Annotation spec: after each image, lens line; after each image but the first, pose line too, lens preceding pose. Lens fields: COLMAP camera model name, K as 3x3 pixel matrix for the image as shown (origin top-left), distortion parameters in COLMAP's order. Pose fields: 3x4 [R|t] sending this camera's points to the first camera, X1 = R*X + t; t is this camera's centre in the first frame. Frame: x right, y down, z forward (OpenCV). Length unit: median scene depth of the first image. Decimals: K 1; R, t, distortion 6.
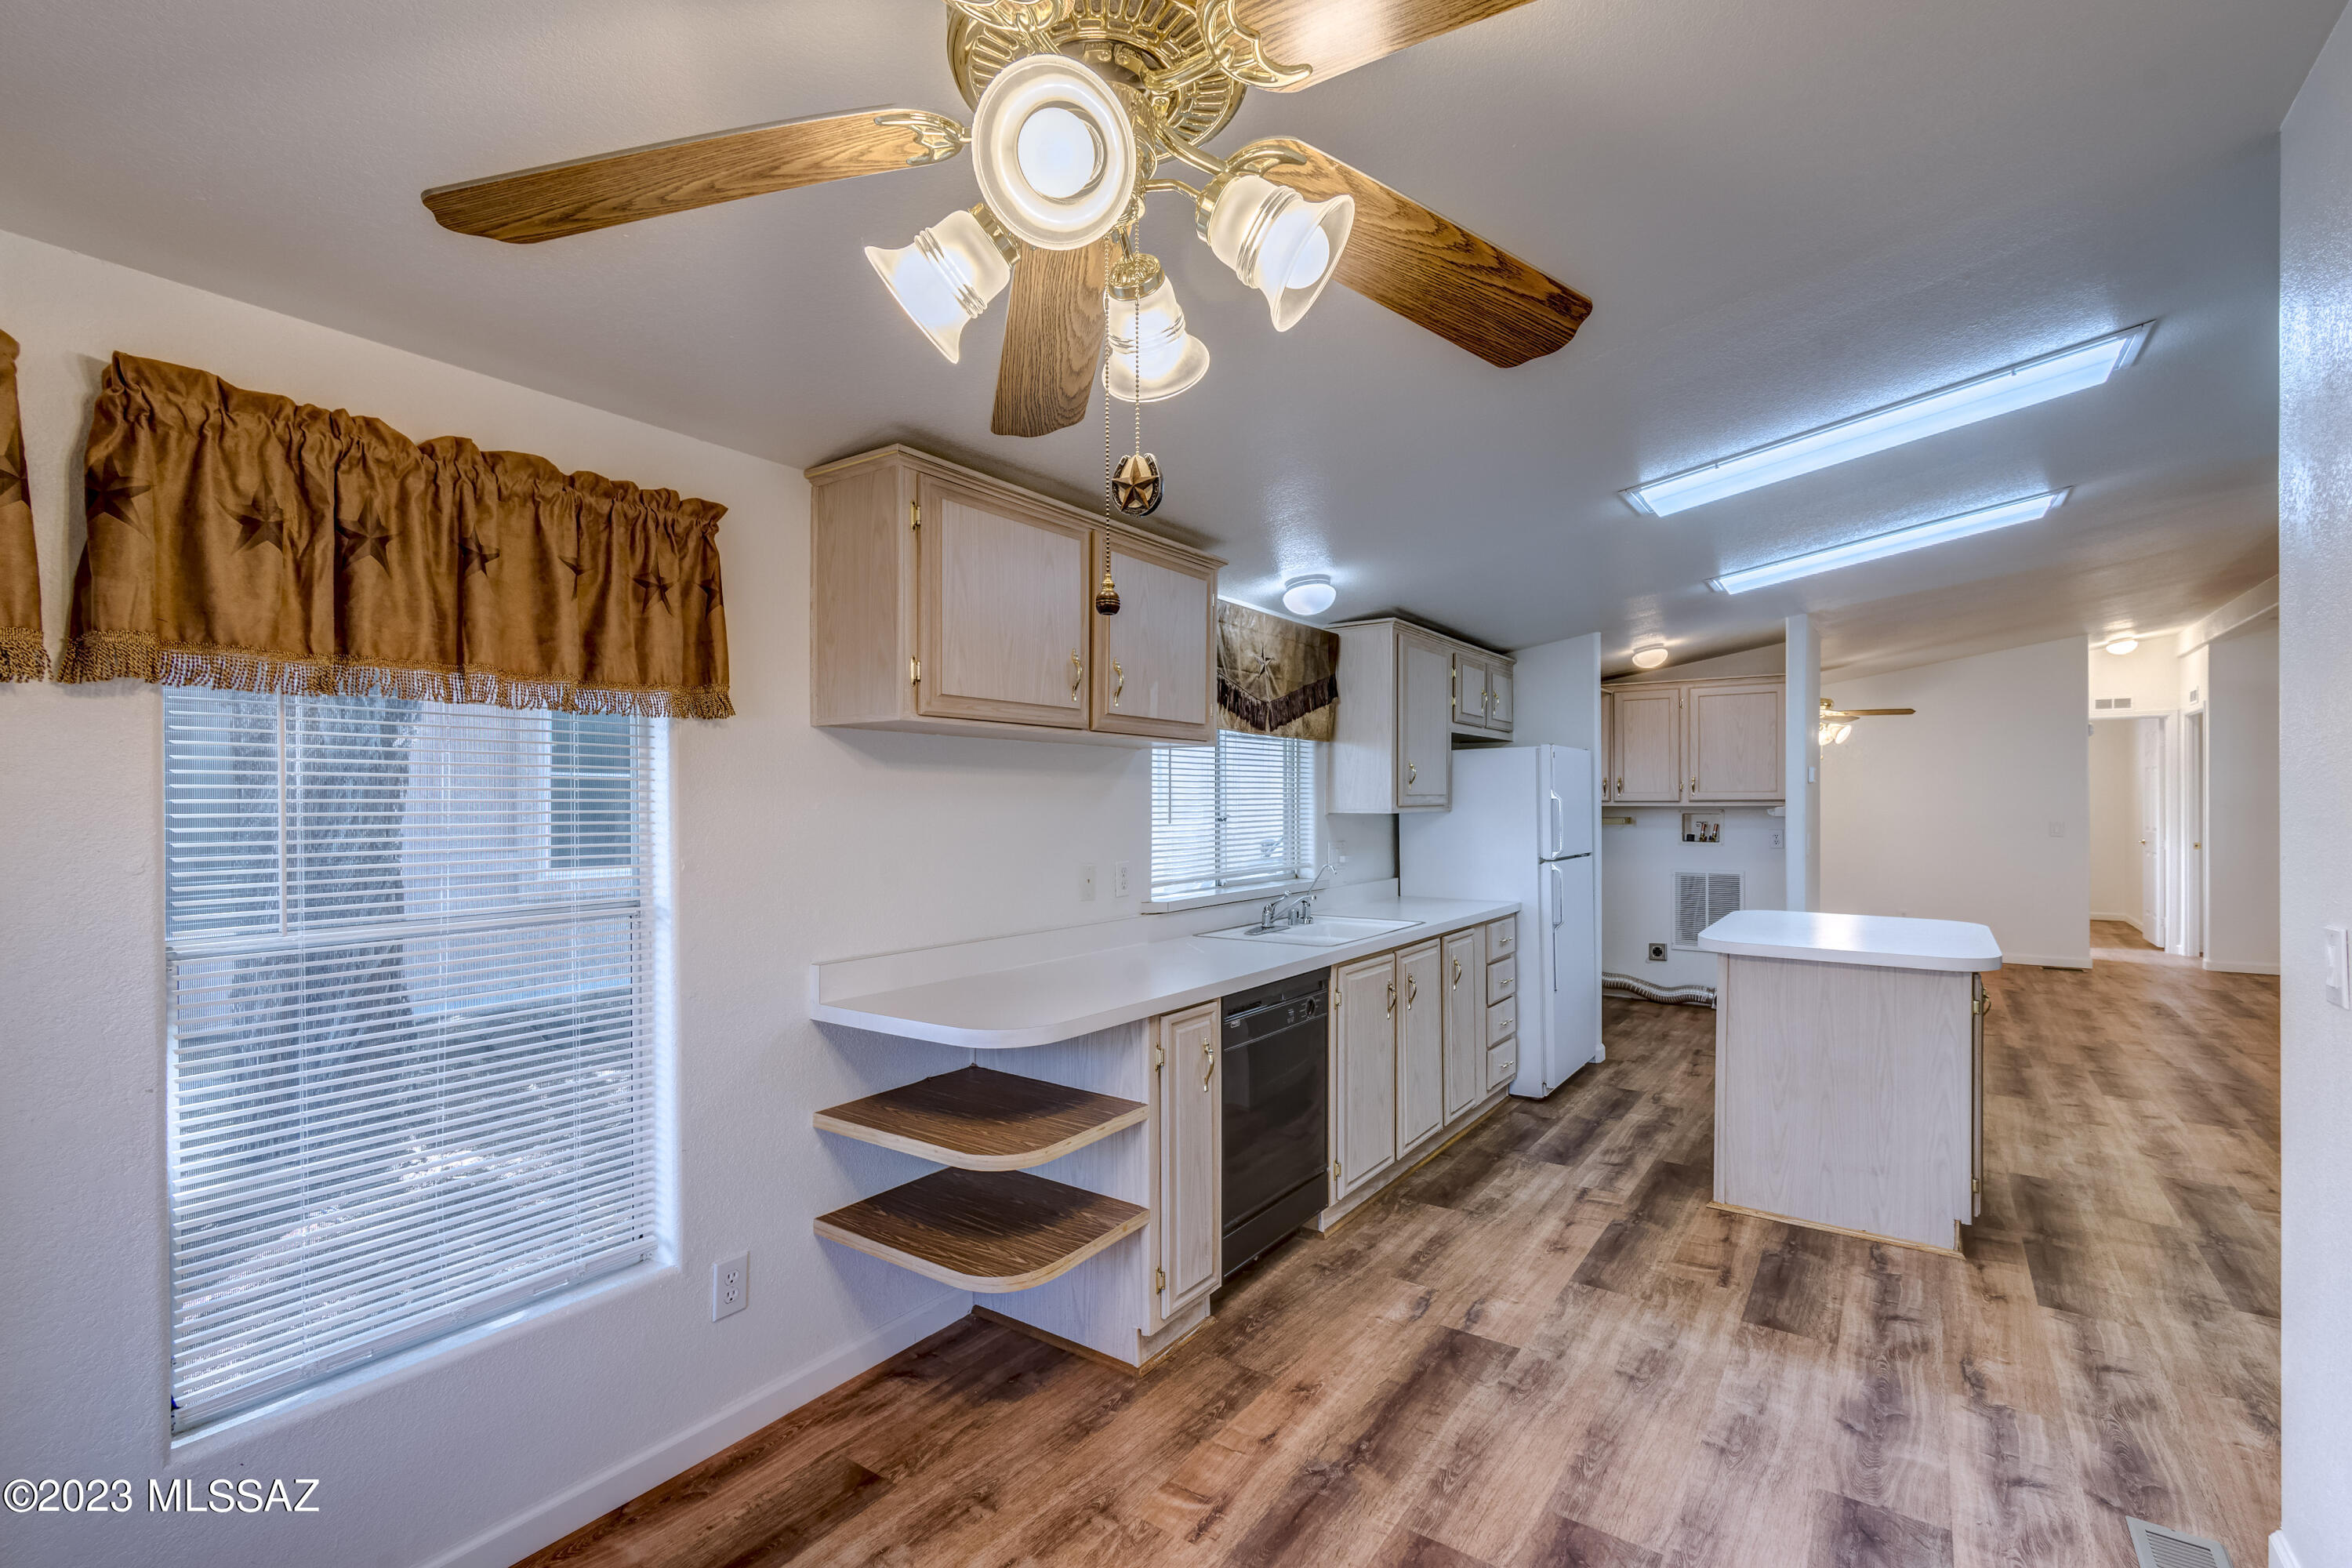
lens RADIAL K [[1033.7, 0, 1254.7], [0, 1033.7, 802.6], [0, 0, 1]] dist [0.005018, 0.000020]
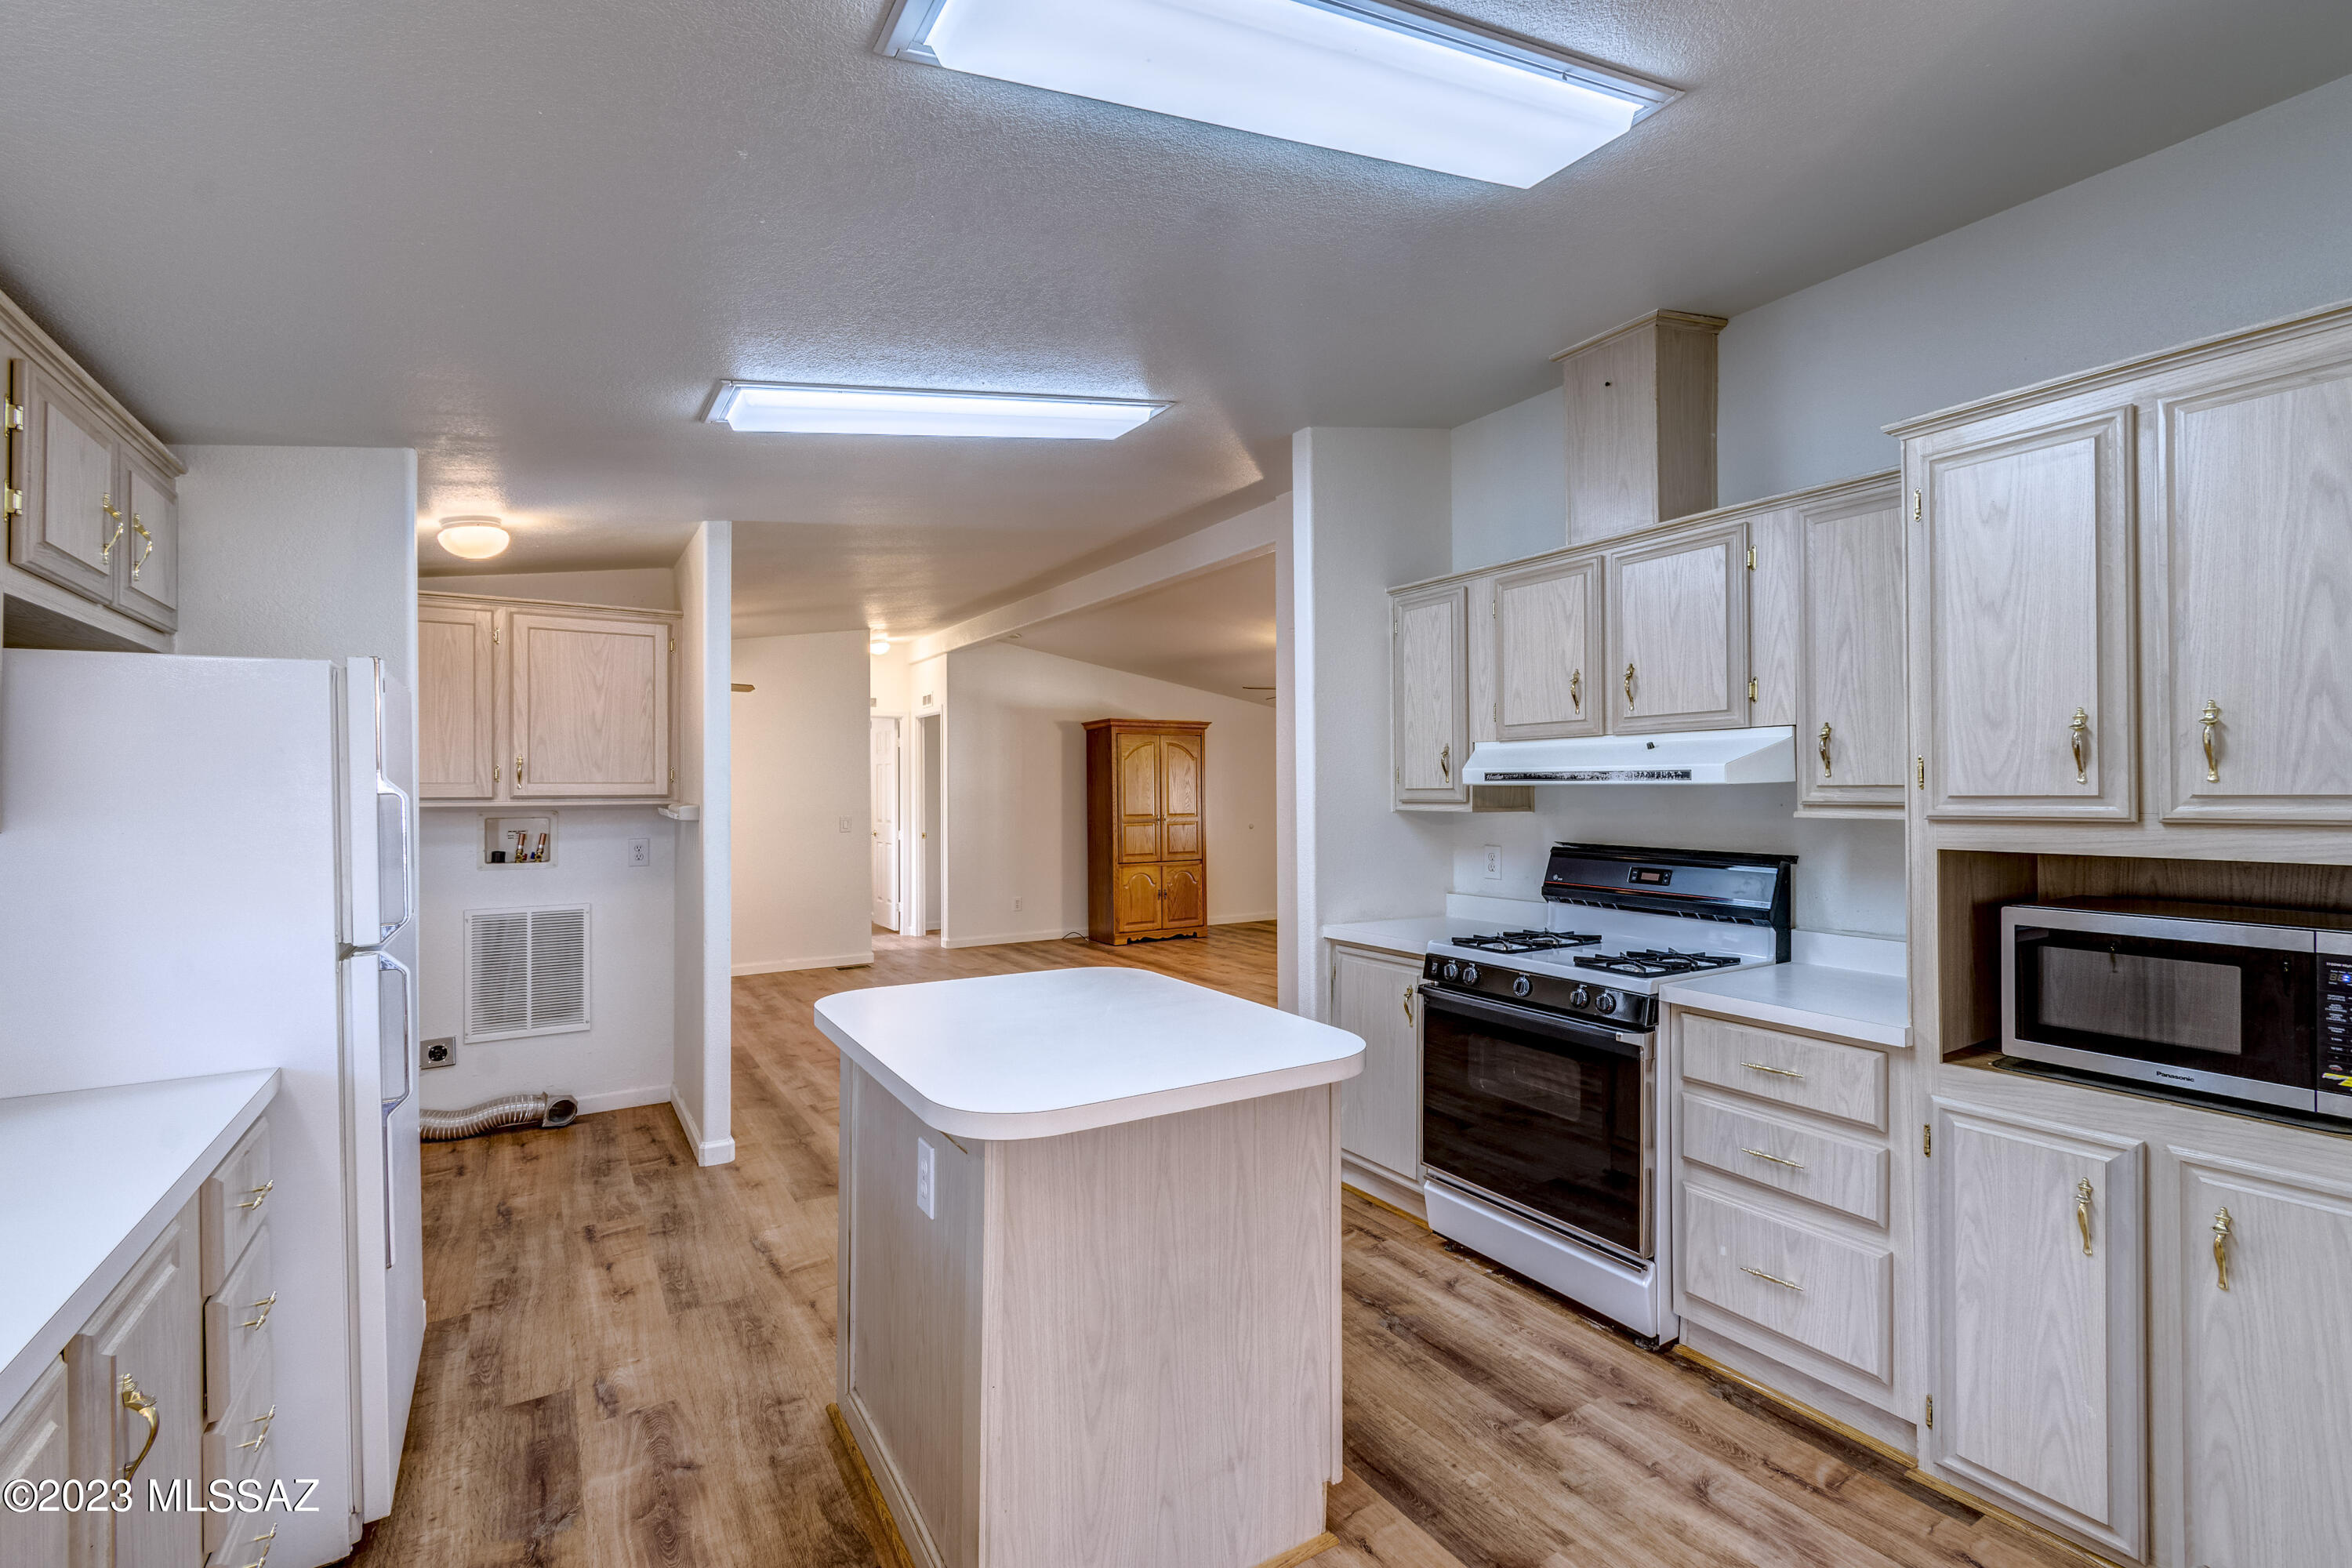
lens RADIAL K [[1033.7, 0, 1181.4], [0, 1033.7, 785.8], [0, 0, 1]] dist [0.005018, 0.000020]
pose [[0.431932, 0.005840, 0.901887, 0.040194], [0.004341, 0.999954, -0.008554, -0.001507], [-0.901896, 0.007610, 0.431887, 0.377808]]
